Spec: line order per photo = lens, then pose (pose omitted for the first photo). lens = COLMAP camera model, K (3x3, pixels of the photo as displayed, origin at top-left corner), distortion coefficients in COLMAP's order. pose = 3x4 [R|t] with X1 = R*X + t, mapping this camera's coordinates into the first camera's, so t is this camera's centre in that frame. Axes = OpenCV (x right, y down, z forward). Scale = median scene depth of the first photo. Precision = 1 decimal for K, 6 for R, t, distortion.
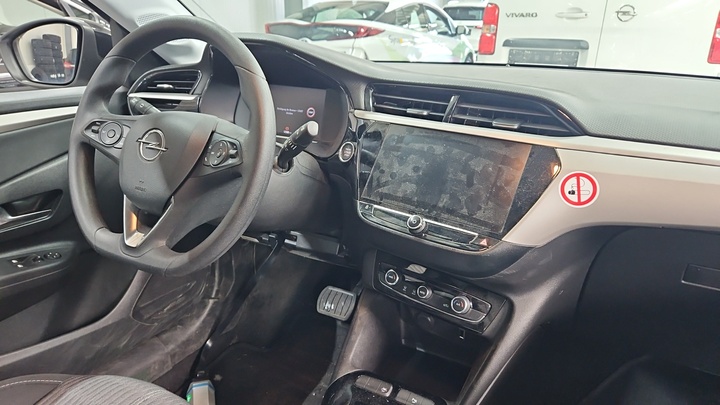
lens RADIAL K [[480.5, 0, 359.9], [0, 480.5, 197.4], [0, 0, 1]] dist [0.007335, -0.002269]
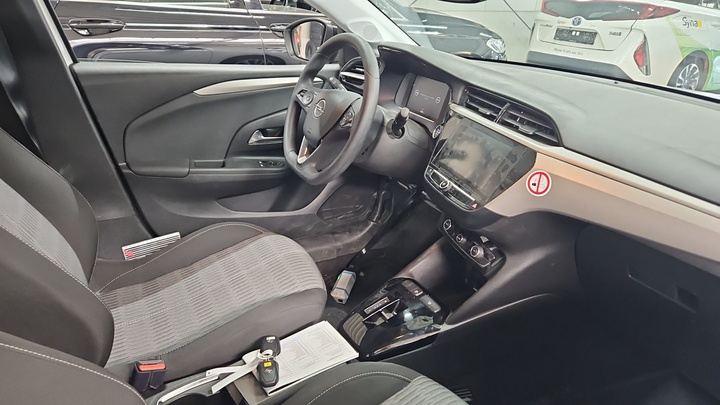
lens RADIAL K [[480.5, 0, 359.9], [0, 480.5, 197.4], [0, 0, 1]] dist [0.007335, -0.002269]
pose [[0.834846, 0.234962, -0.497821, 0.560898], [-0.202102, 0.972004, 0.119842, -0.030236], [0.512042, 0.000561, 0.858960, -0.368698]]
